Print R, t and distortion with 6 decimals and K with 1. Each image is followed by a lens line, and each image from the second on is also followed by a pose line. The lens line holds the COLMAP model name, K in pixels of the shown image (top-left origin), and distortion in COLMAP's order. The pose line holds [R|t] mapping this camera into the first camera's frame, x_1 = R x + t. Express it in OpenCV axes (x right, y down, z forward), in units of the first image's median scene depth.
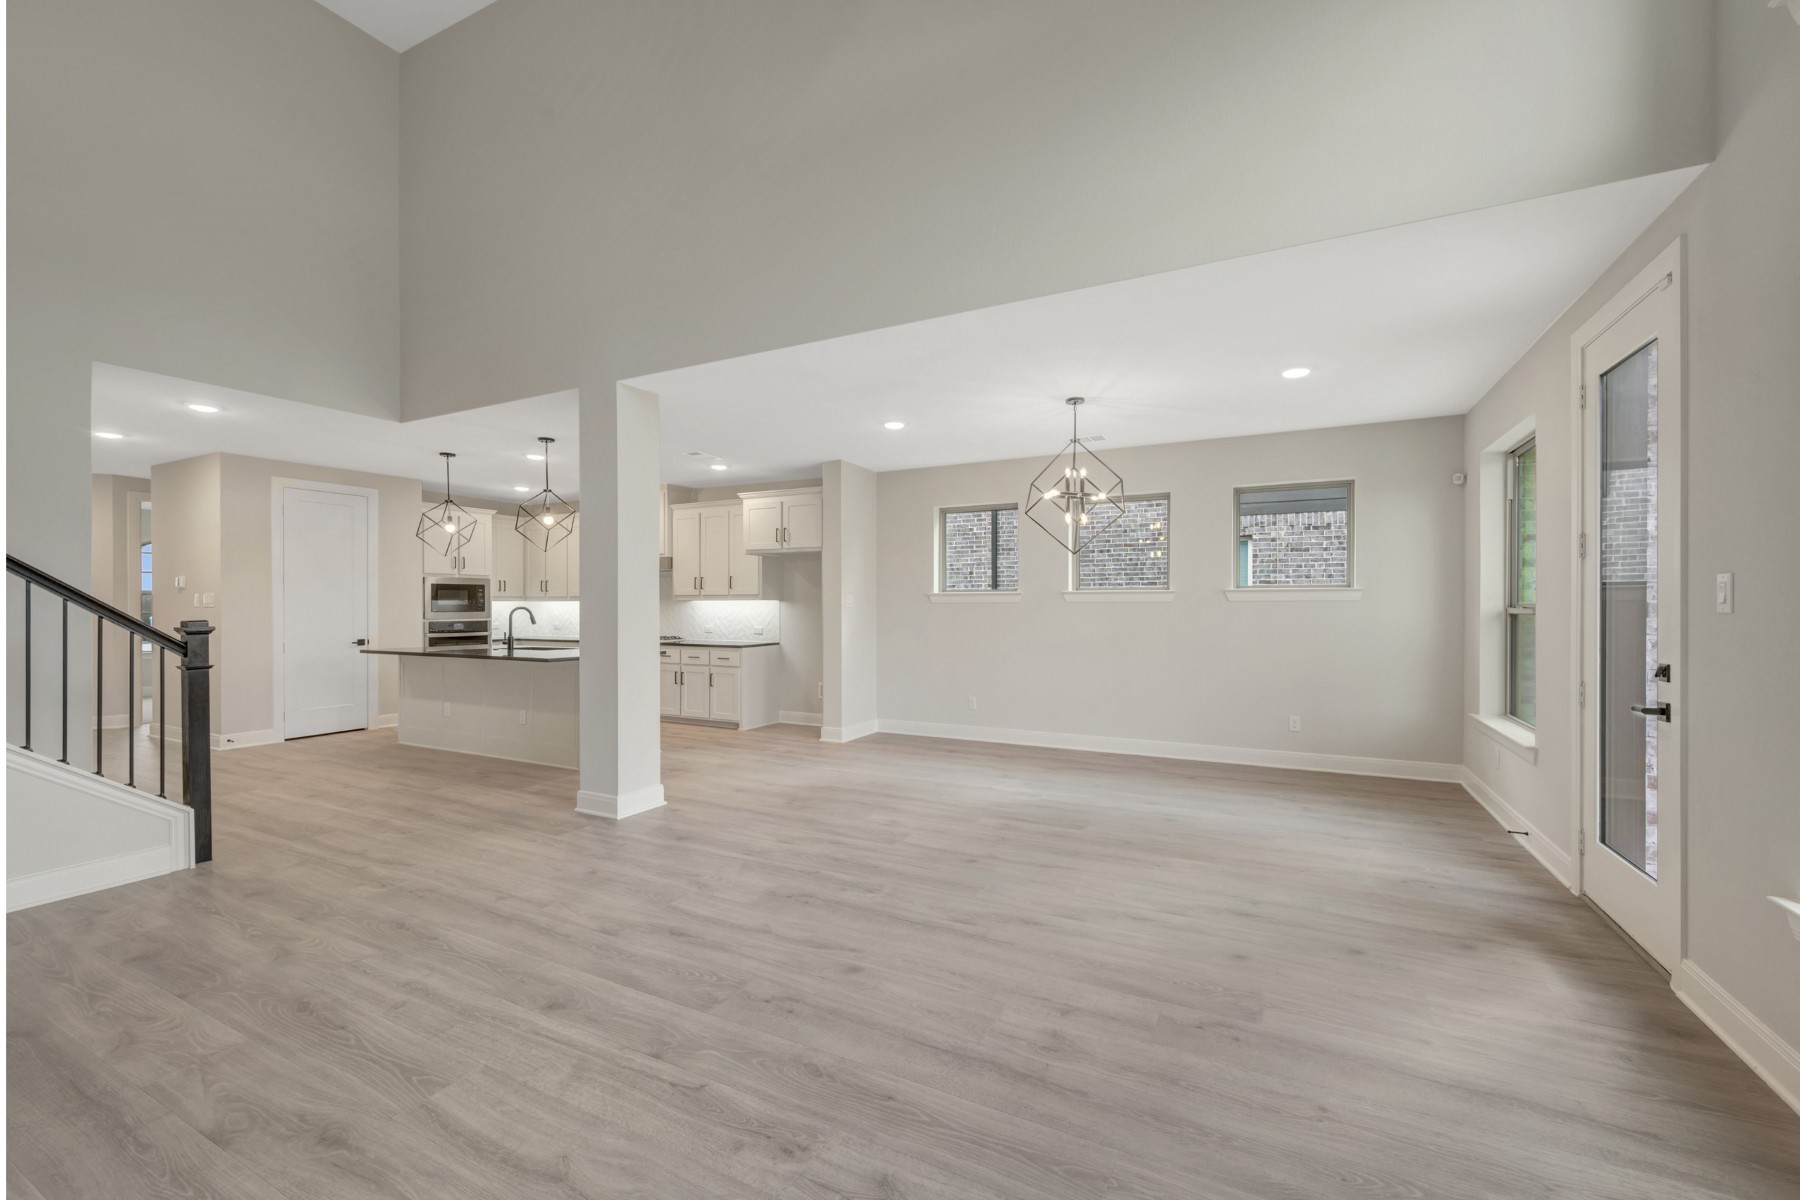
lens RADIAL K [[710.6, 0, 912.3], [0, 710.6, 599.4], [0, 0, 1]] dist [-0.000601, -0.000319]
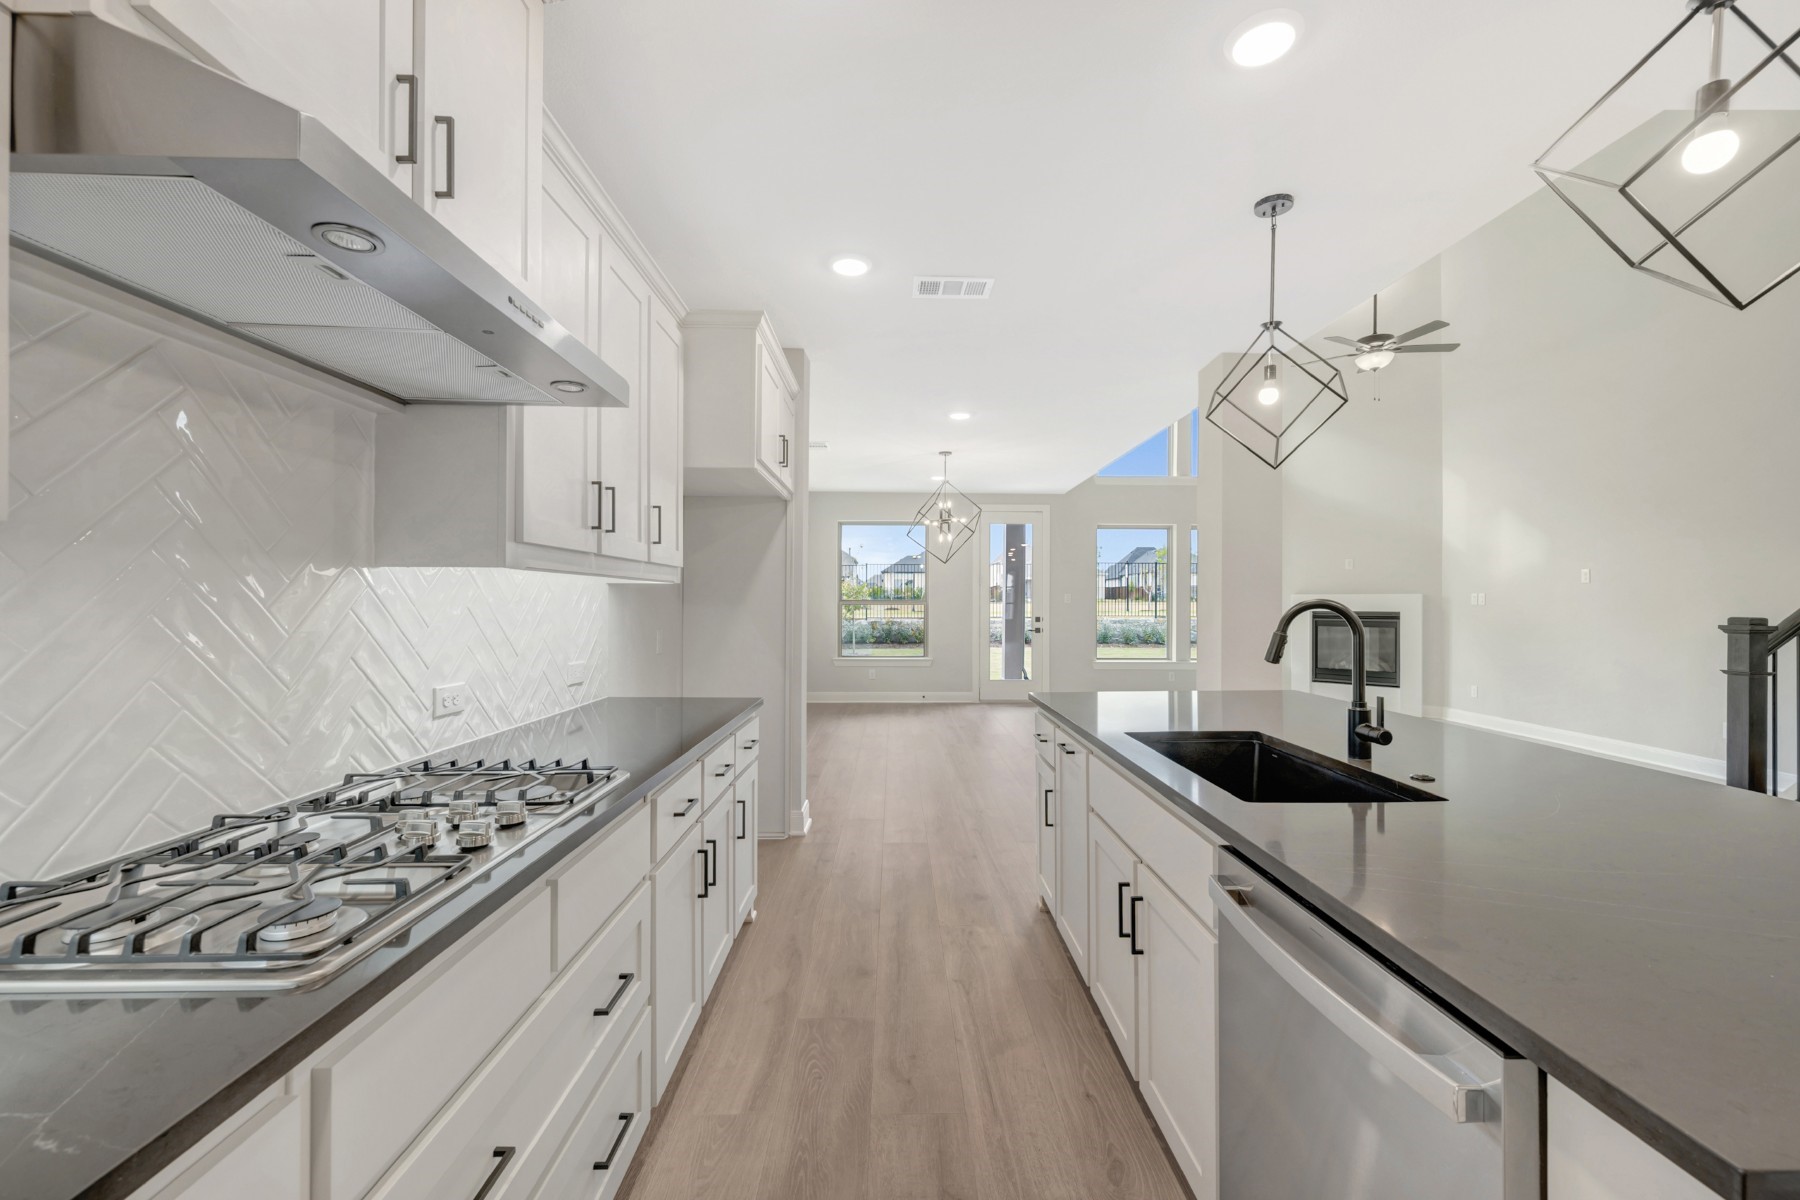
lens RADIAL K [[710.6, 0, 902.2], [0, 710.6, 599.0], [0, 0, 1]] dist [-0.000601, -0.000319]
pose [[-0.463588, 0.003512, 0.886044, -1.156671], [-0.008531, 0.999928, -0.008427, 0.019663], [-0.886010, -0.011466, -0.463524, 2.055755]]
